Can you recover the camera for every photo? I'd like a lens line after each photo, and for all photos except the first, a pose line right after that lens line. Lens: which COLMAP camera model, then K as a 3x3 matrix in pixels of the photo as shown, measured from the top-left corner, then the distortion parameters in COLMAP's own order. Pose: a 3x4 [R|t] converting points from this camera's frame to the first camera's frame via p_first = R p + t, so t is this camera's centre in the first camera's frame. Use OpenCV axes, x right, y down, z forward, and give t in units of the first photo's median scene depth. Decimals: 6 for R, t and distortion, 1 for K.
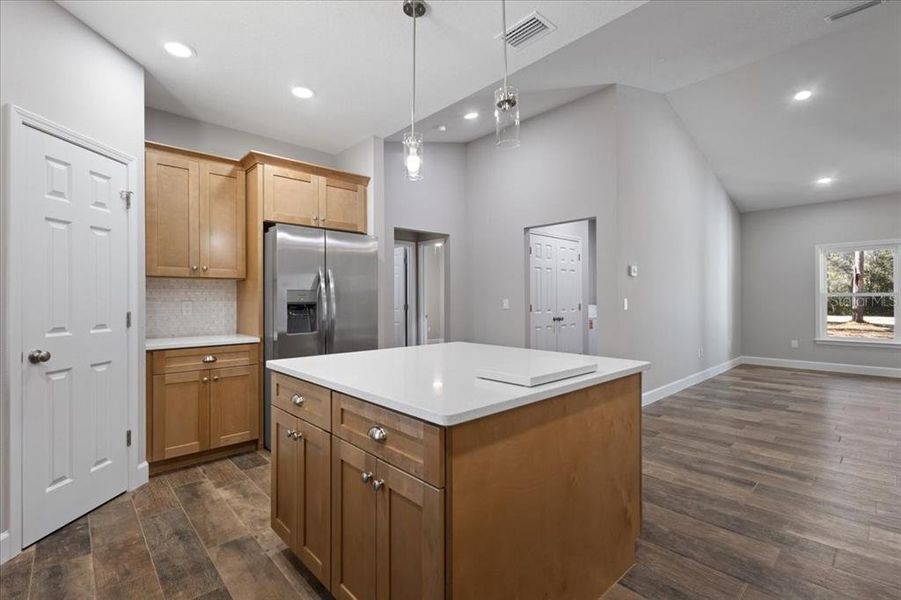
lens RADIAL K [[409.1, 0, 450.5], [0, 409.1, 300.0], [0, 0, 1]] dist [-0.001289, -0.000054]
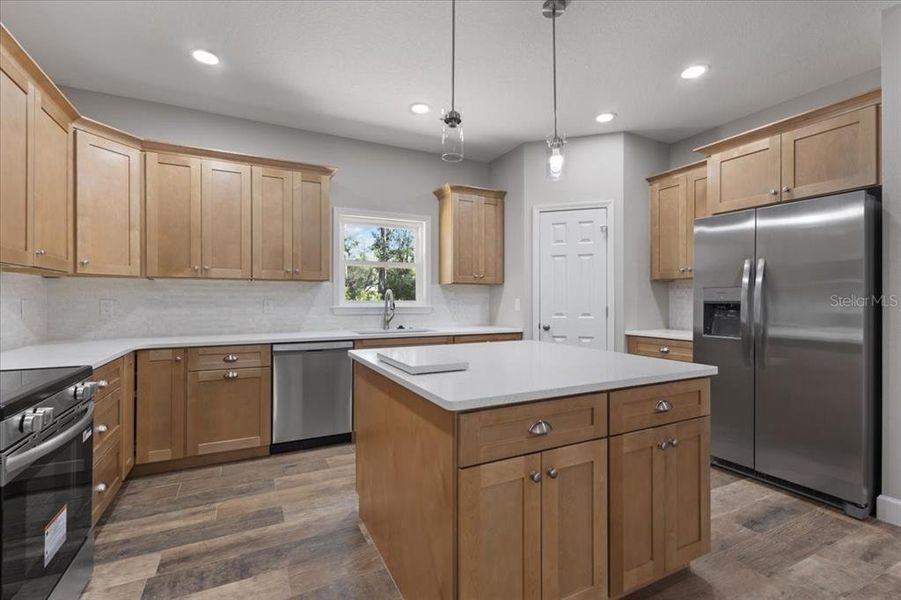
lens RADIAL K [[409.1, 0, 450.5], [0, 409.1, 300.0], [0, 0, 1]] dist [-0.001289, -0.000054]
pose [[-0.281002, 0.005924, -0.959689, 0.942362], [0.001935, 0.999982, 0.005606, -0.004349], [0.959705, -0.000282, -0.281009, 1.025953]]
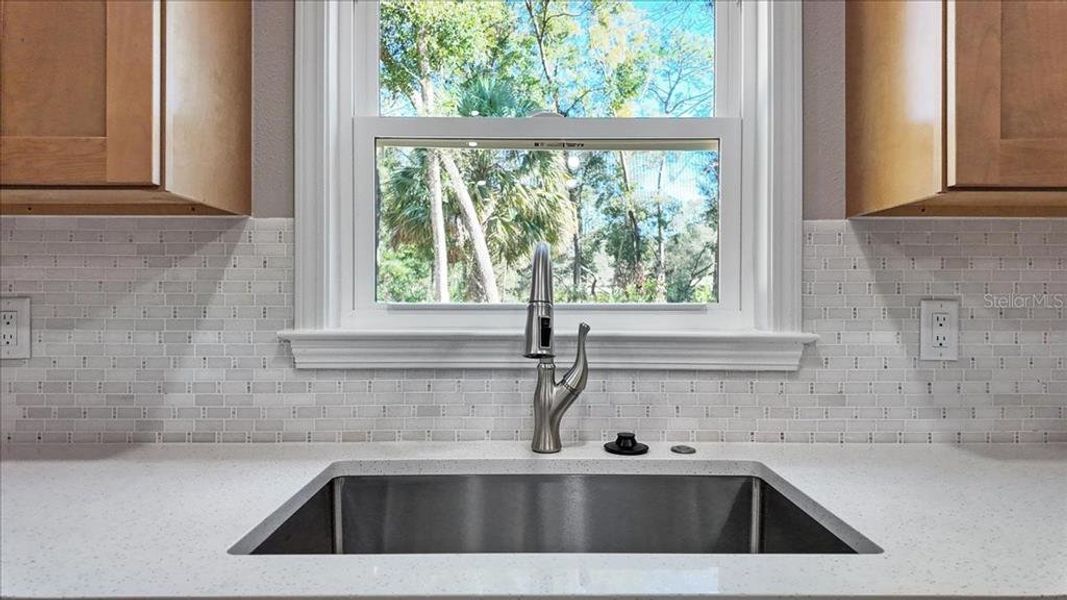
lens RADIAL K [[626.6, 0, 533.5], [0, 626.6, 300.0], [0, 0, 1]] dist [0.002496, 0.000372]
pose [[-0.679397, 0.005395, -0.733751, -0.345679], [0.002574, 0.999984, 0.004970, 0.002762], [0.733767, 0.001488, -0.679400, 0.588343]]
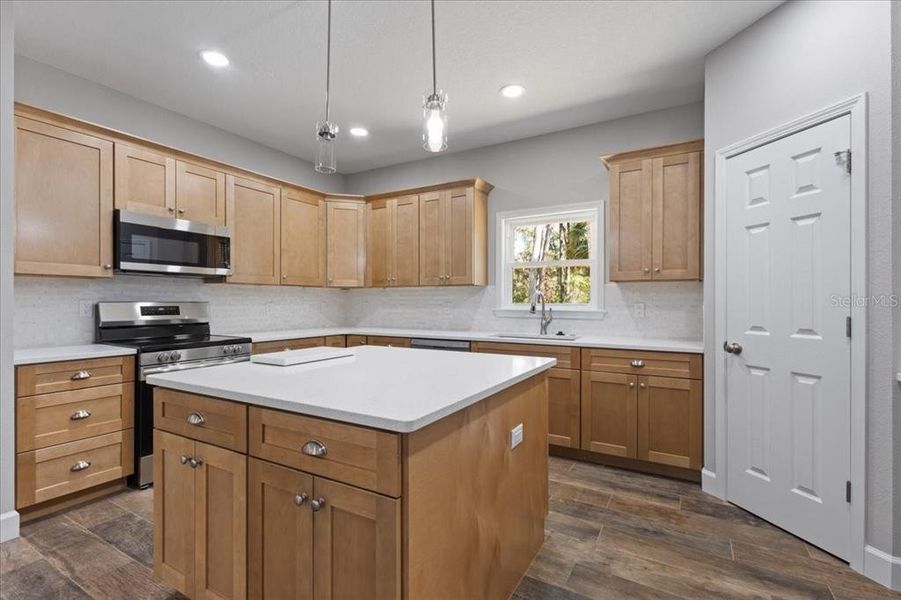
lens RADIAL K [[412.5, 0, 450.5], [0, 412.5, 300.0], [0, 0, 1]] dist [0.003744, 0.000008]
pose [[-0.958666, 0.003343, -0.284513, 0.107518], [0.004605, 0.999982, -0.003768, -0.000929], [0.284496, -0.004922, -0.958665, 1.761900]]
